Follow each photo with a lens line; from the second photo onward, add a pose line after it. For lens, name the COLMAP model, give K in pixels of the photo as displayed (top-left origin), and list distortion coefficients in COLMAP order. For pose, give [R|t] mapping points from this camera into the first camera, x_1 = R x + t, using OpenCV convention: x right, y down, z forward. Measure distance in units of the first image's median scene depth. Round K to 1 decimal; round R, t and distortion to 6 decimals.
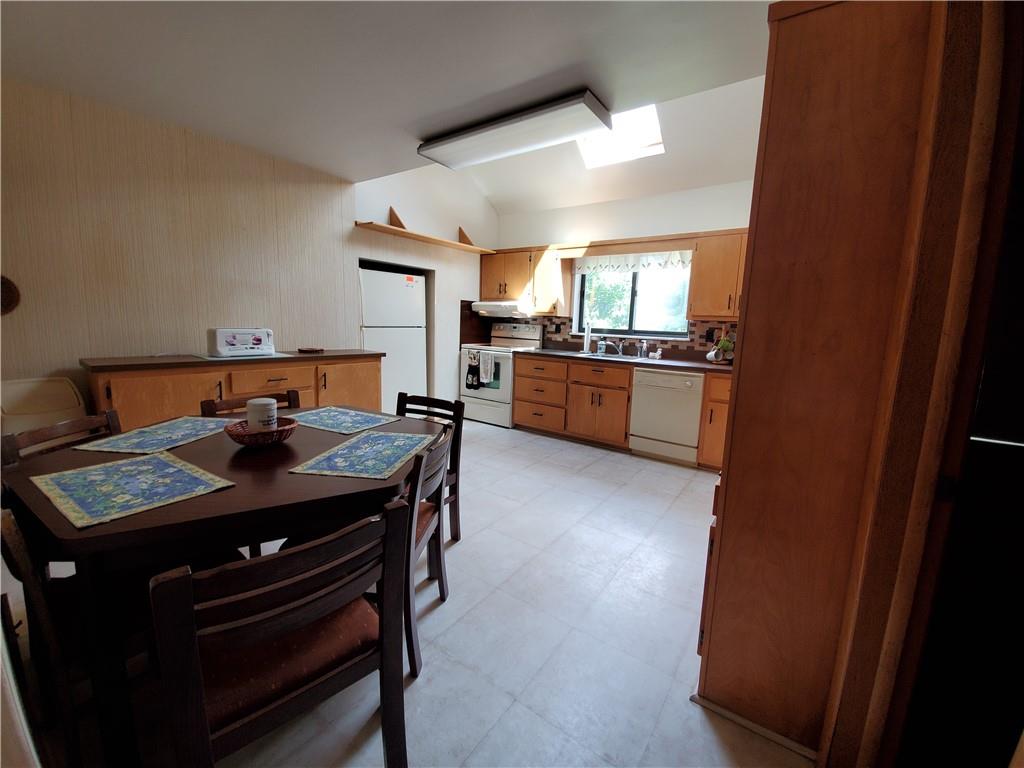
lens RADIAL K [[404.4, 0, 525.6], [0, 404.4, 379.9], [0, 0, 1]] dist [0.017677, -0.018432]
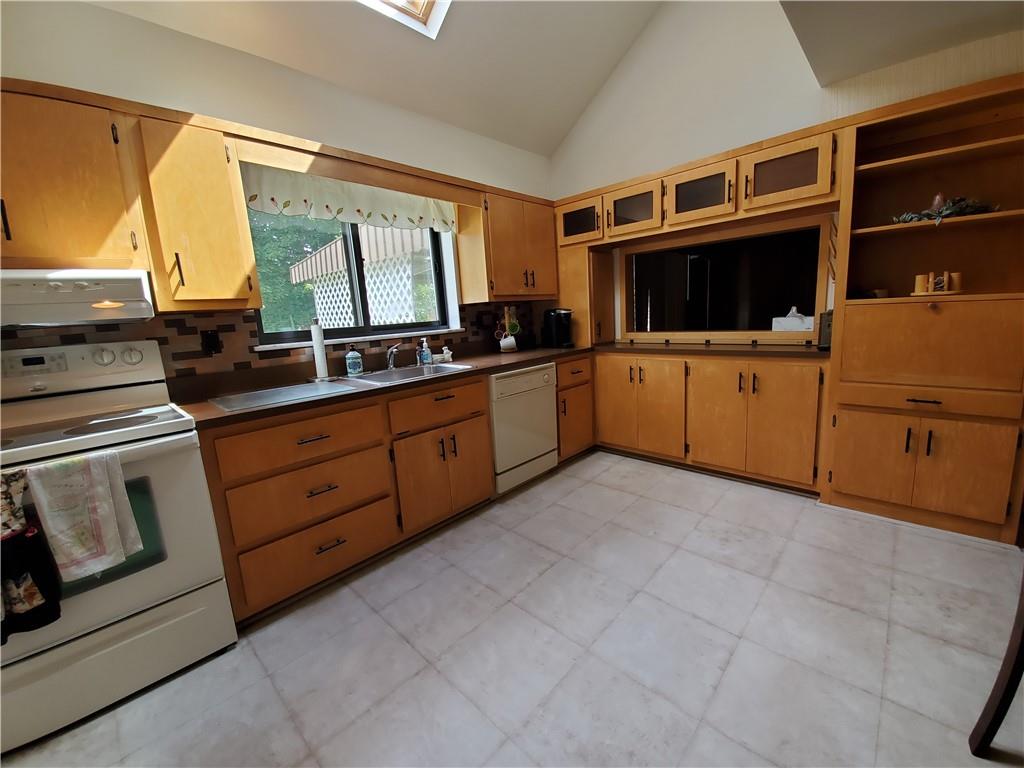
lens RADIAL K [[404.4, 0, 525.6], [0, 404.4, 379.9], [0, 0, 1]] dist [0.017677, -0.018432]
pose [[0.137304, -0.212042, 0.967567, -0.318928], [0.203896, 0.961950, 0.181877, -0.116380], [-0.969316, 0.172311, 0.175314, 0.733458]]
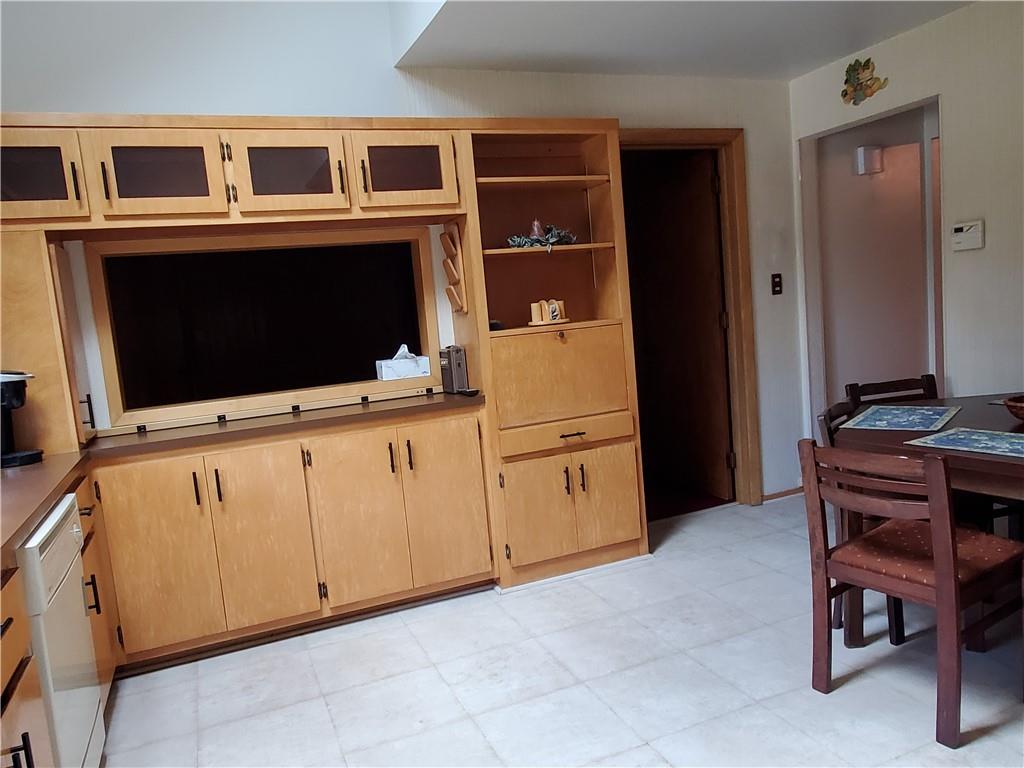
lens RADIAL K [[762.1, 0, 516.1], [0, 762.1, 389.8], [0, 0, 1]] dist [0.002508, 0.002628]
pose [[-0.846359, -0.026707, 0.531943, -0.196054], [0.129365, 0.958526, 0.253954, -0.177524], [-0.516663, 0.283751, -0.807802, 1.055500]]
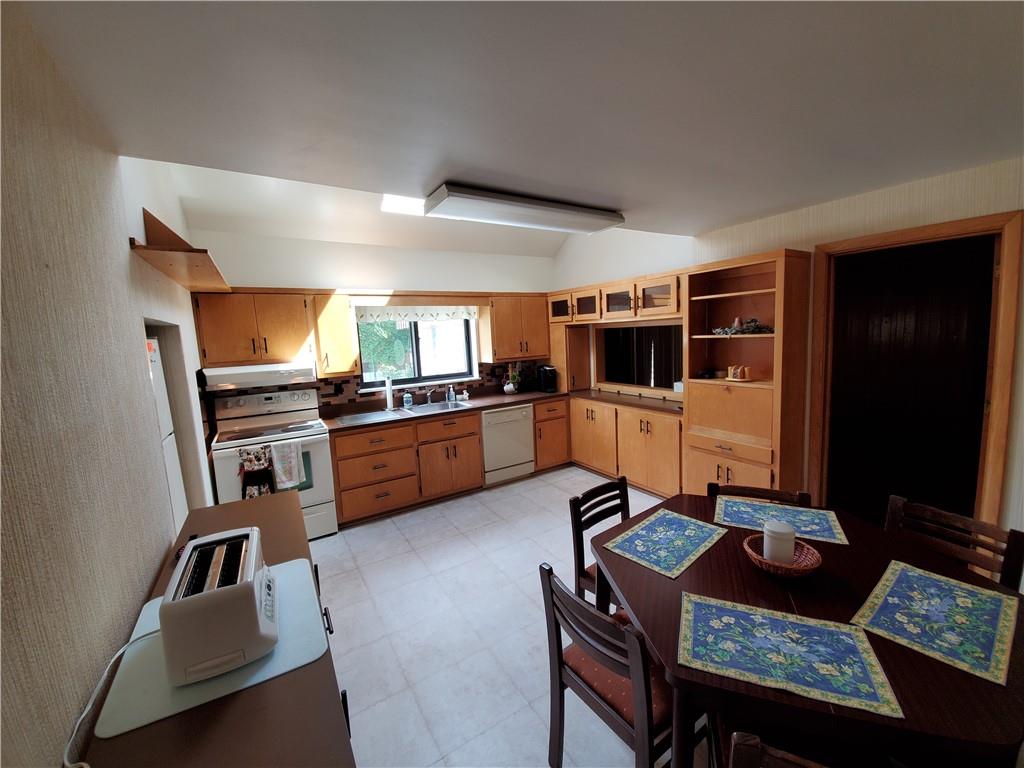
lens RADIAL K [[404.4, 0, 525.6], [0, 404.4, 379.9], [0, 0, 1]] dist [0.017677, -0.018432]
pose [[0.376085, -0.162444, 0.912234, -0.595385], [0.191944, 0.976815, 0.094811, -0.172854], [-0.906486, 0.139441, 0.398546, 0.391366]]
